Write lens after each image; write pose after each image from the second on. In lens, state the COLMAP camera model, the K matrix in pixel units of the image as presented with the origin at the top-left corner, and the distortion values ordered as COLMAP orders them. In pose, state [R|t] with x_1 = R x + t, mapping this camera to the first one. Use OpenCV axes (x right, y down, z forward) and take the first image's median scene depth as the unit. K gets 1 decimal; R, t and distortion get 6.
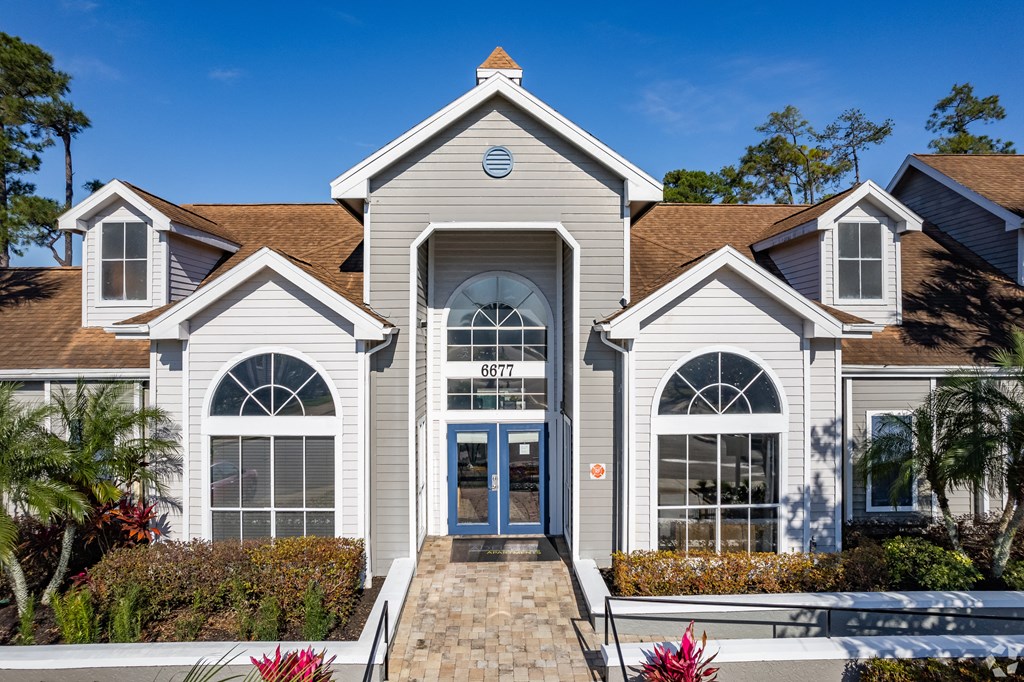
lens RADIAL K [[698.4, 0, 509.5], [0, 698.4, 323.1], [0, 0, 1]] dist [-0.000007, 0.024603]
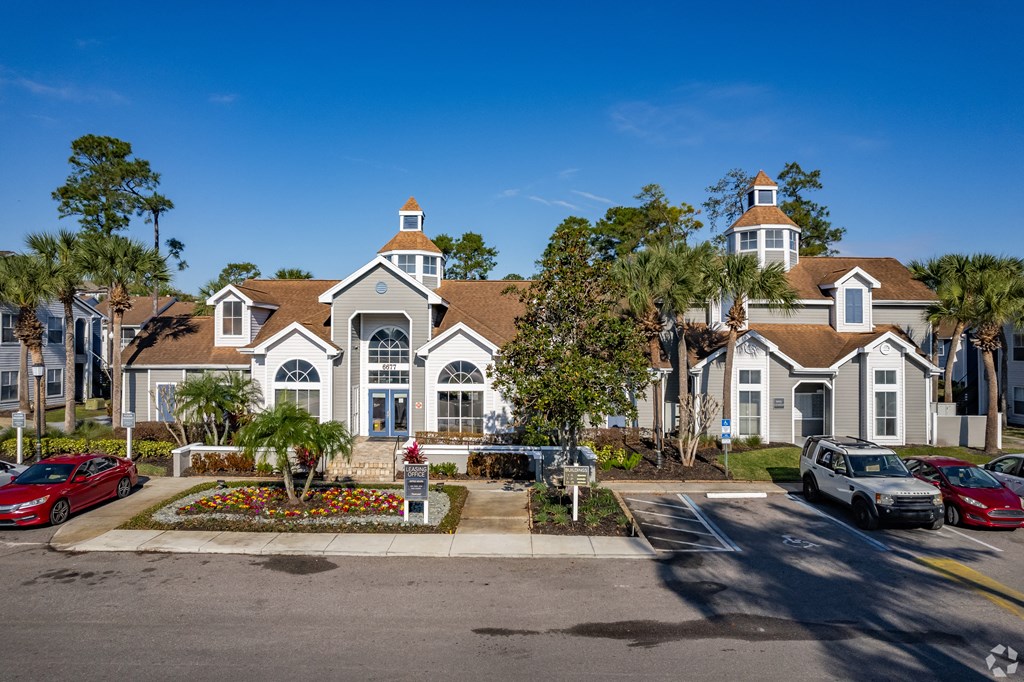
lens RADIAL K [[816.5, 0, 512.0], [0, 816.5, 341.0], [0, 0, 1]] dist [-0.000955, 0.000660]
pose [[0.998920, 0.009567, -0.045474, 0.525402], [-0.008346, 0.999602, 0.026959, -0.099336], [0.045714, -0.026550, 0.998602, -1.753635]]
